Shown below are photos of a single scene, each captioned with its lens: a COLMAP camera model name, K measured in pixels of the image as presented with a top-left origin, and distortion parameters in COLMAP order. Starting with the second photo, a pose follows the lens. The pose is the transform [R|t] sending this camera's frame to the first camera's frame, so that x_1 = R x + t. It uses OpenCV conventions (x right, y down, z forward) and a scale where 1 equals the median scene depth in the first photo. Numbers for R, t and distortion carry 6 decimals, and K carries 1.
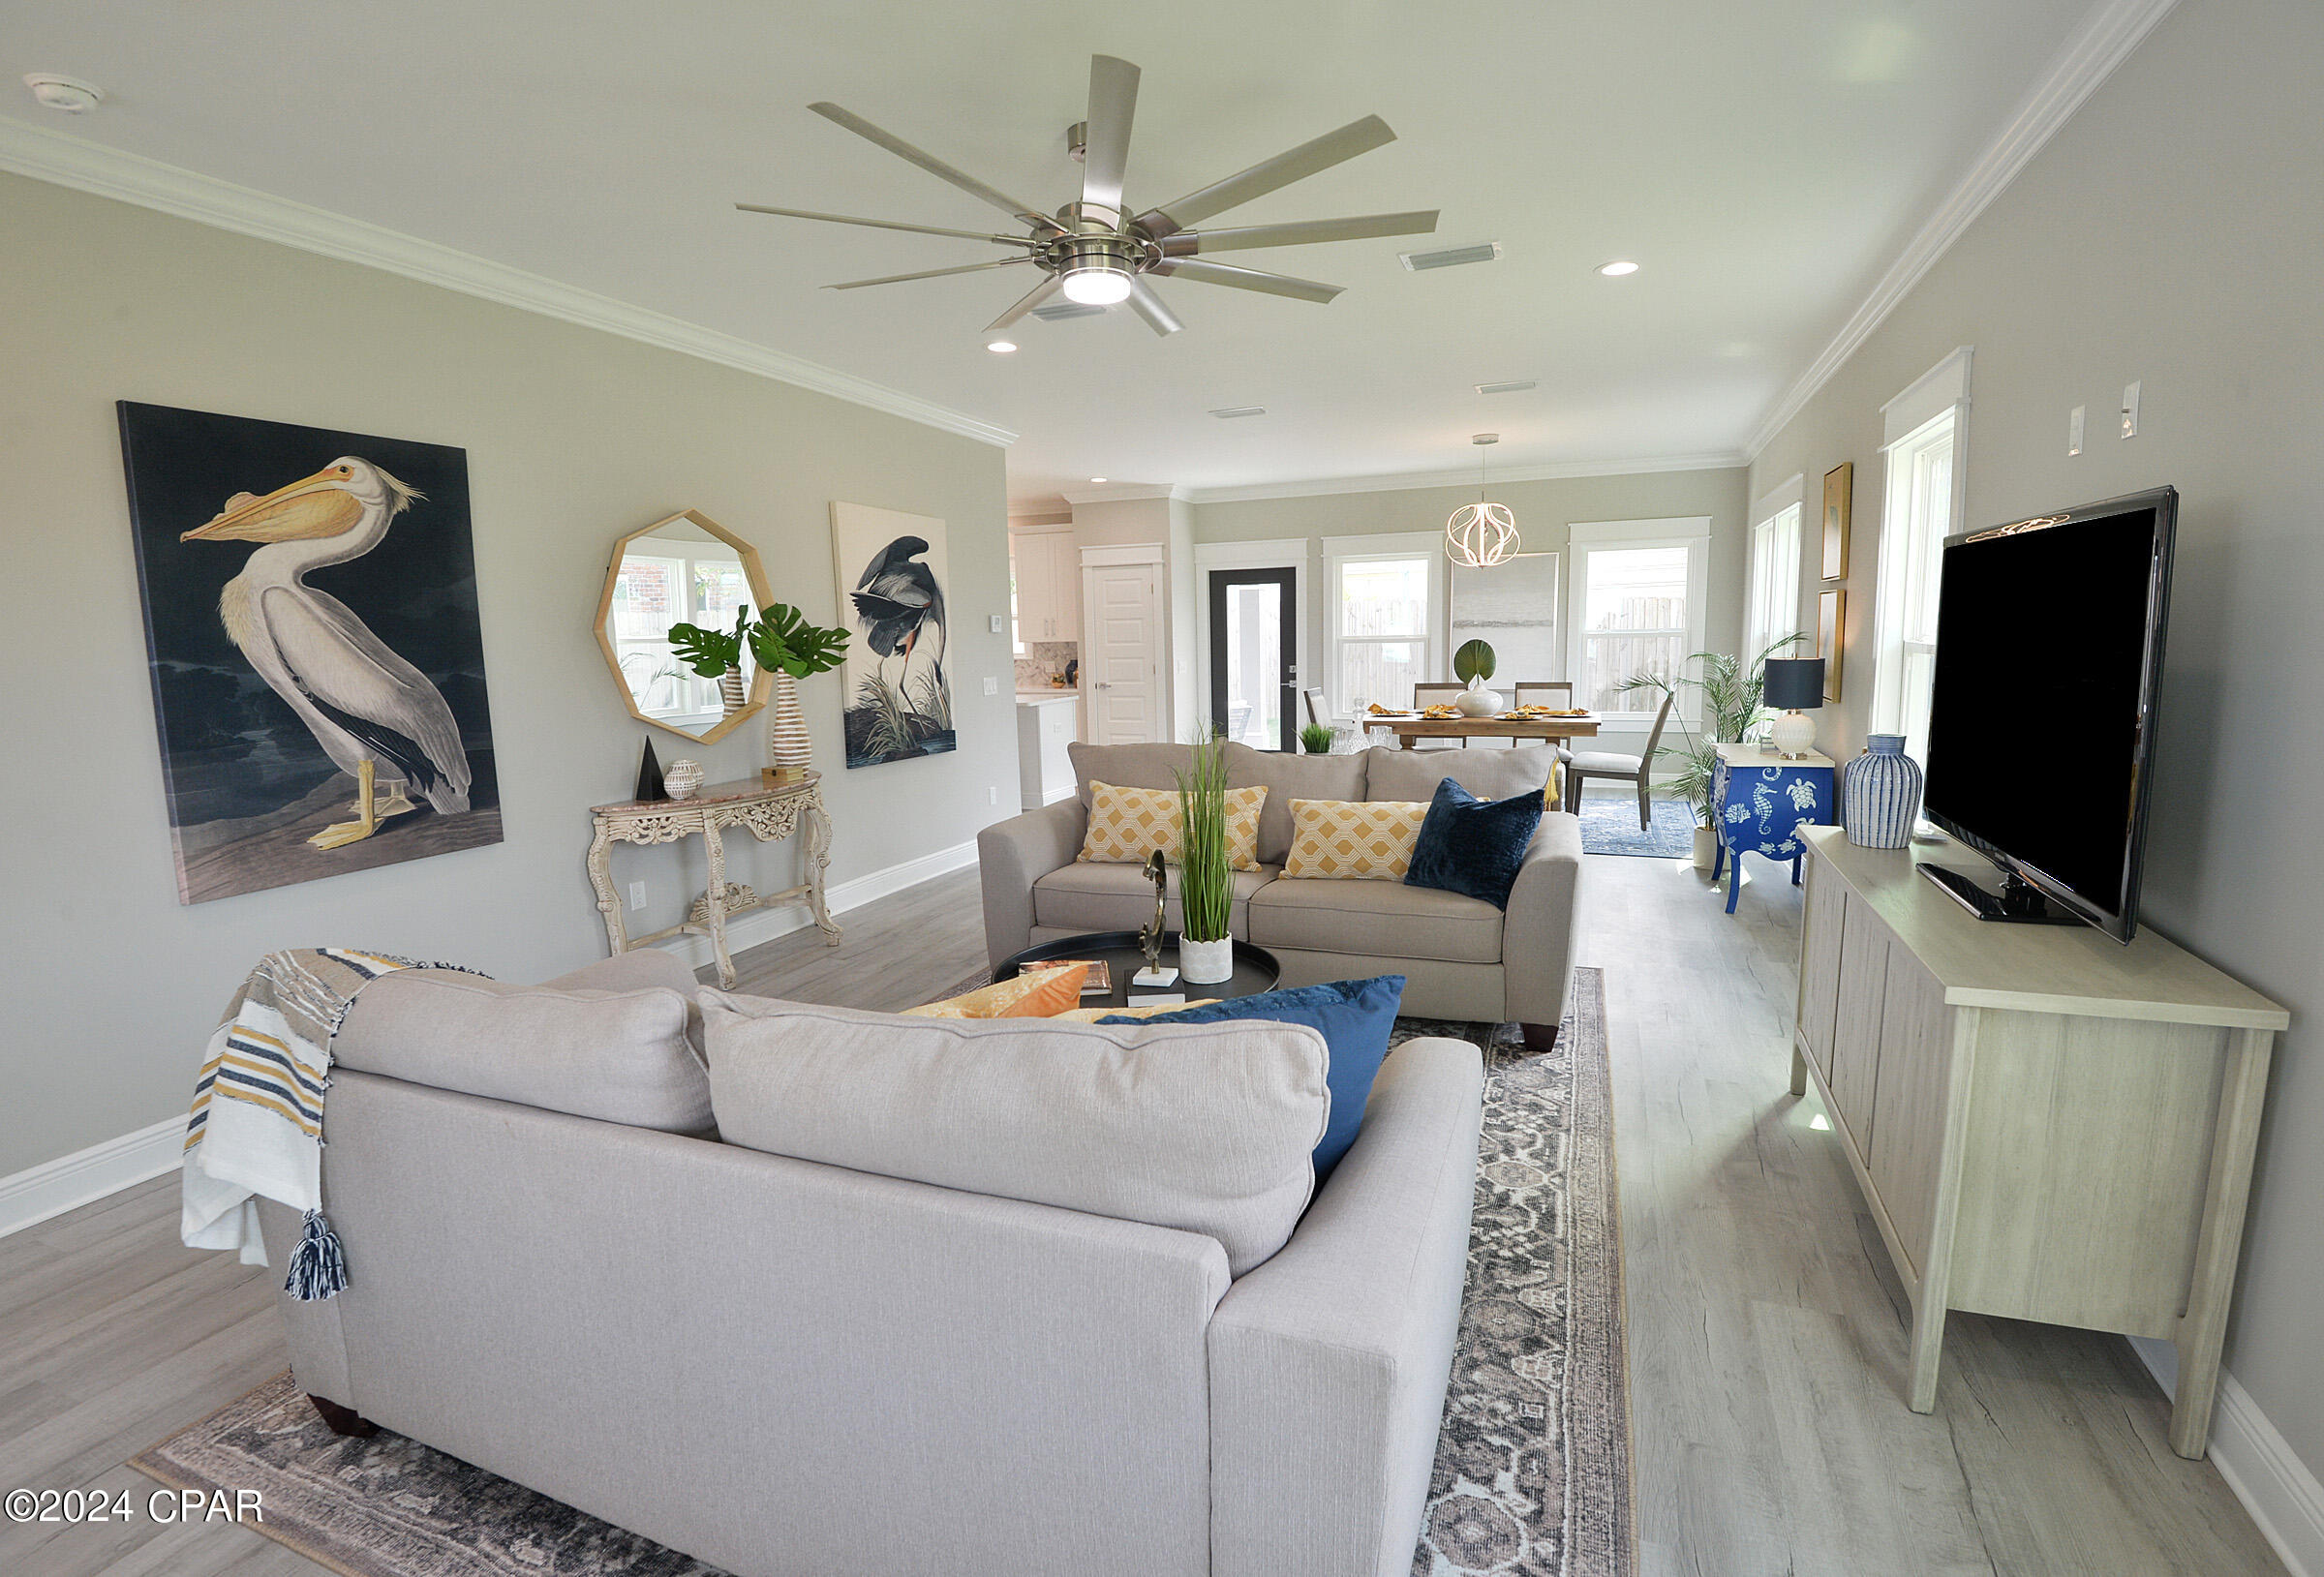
lens RADIAL K [[1042.5, 0, 1177.7], [0, 1042.5, 785.5], [0, 0, 1]] dist [-0.011593, -0.015916]
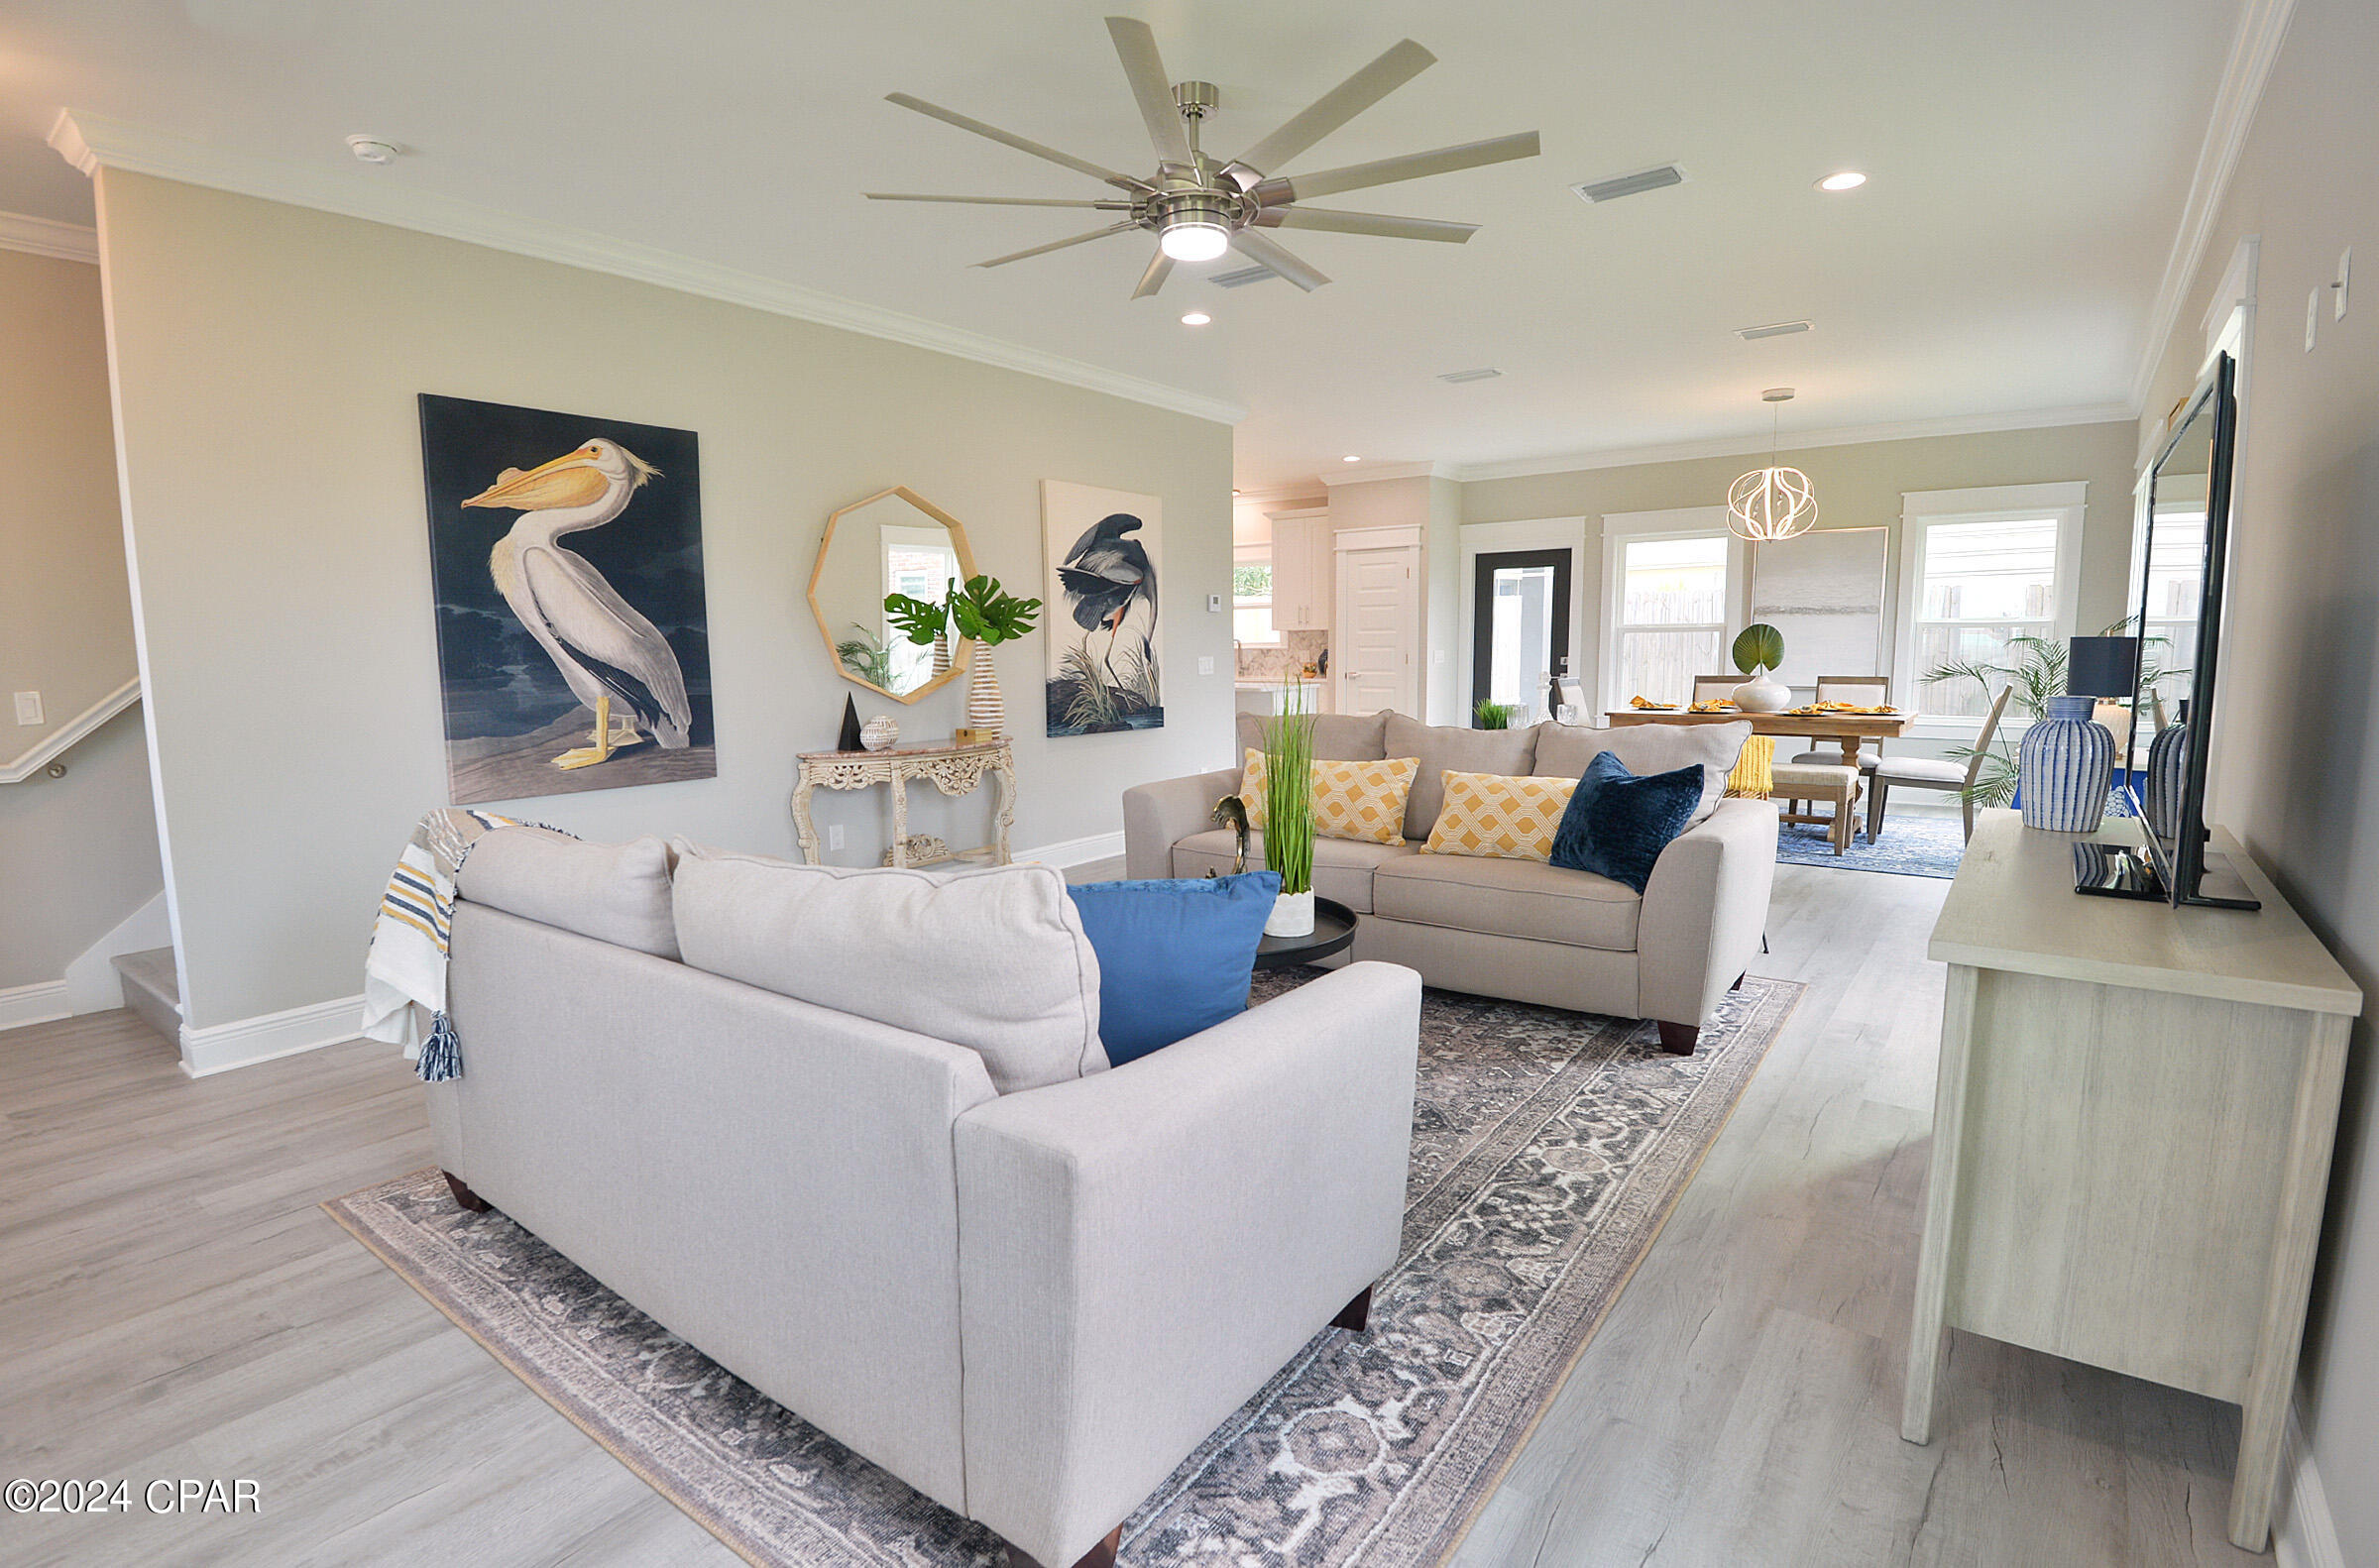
lens RADIAL K [[1099.3, 0, 1189.5], [0, 1099.3, 784.0], [0, 0, 1]] dist [-0.001905, -0.025938]
pose [[0.963417, 0.043446, -0.264463, 0.195996], [-0.045902, 0.998941, -0.003110, 0.048731], [0.264048, 0.015135, 0.964391, -0.031312]]
